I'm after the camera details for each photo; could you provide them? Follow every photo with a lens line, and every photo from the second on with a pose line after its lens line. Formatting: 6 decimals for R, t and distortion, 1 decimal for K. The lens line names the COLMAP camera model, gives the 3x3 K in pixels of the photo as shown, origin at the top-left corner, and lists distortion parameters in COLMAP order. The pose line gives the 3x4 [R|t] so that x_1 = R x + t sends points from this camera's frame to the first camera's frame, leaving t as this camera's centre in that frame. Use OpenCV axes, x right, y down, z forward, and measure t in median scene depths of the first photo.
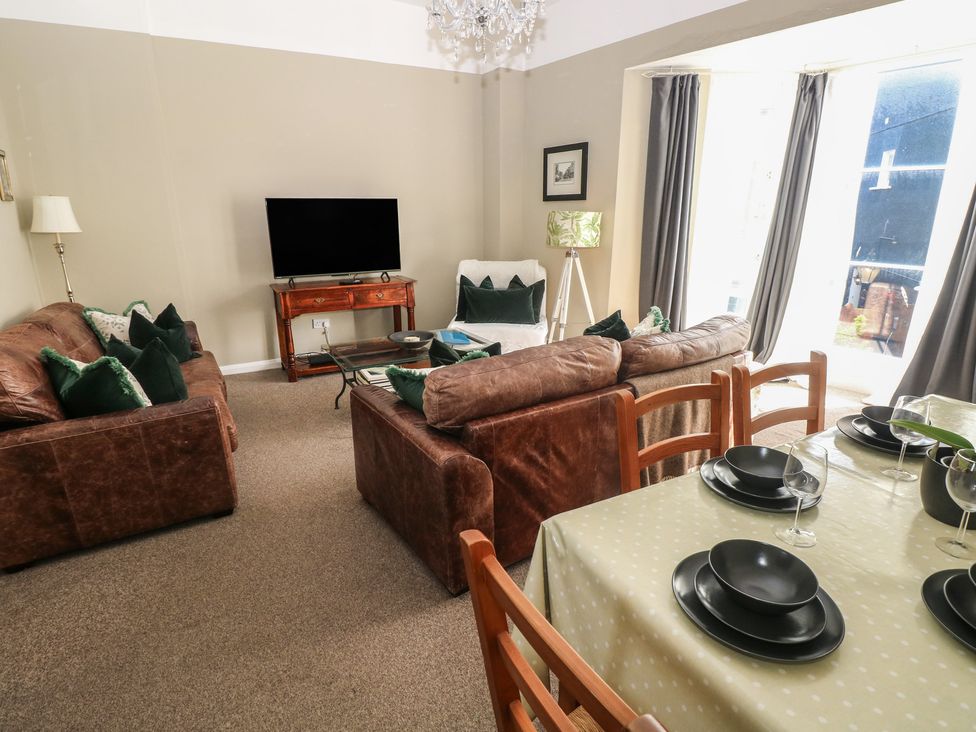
lens RADIAL K [[528.7, 0, 490.3], [0, 528.7, 345.1], [0, 0, 1]] dist [0.001767, -0.013206]
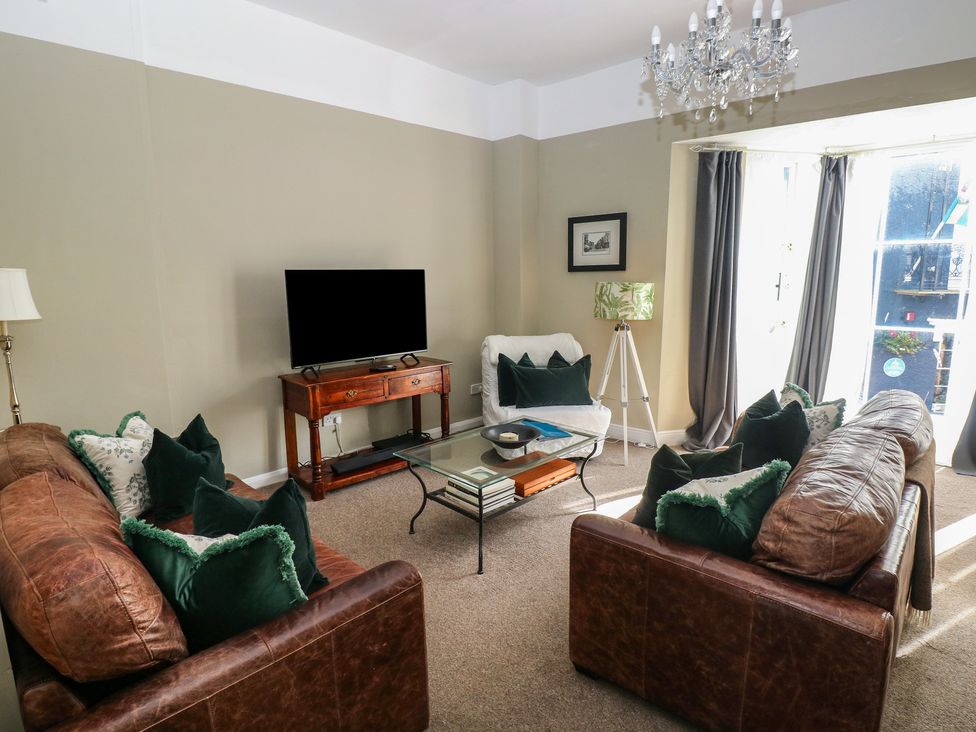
lens RADIAL K [[528.7, 0, 490.3], [0, 528.7, 345.1], [0, 0, 1]] dist [0.001767, -0.013206]
pose [[0.968141, -0.038403, 0.247445, -0.328445], [0.068488, 0.991100, -0.114149, -0.052349], [-0.240859, 0.127459, 0.962154, 0.167919]]
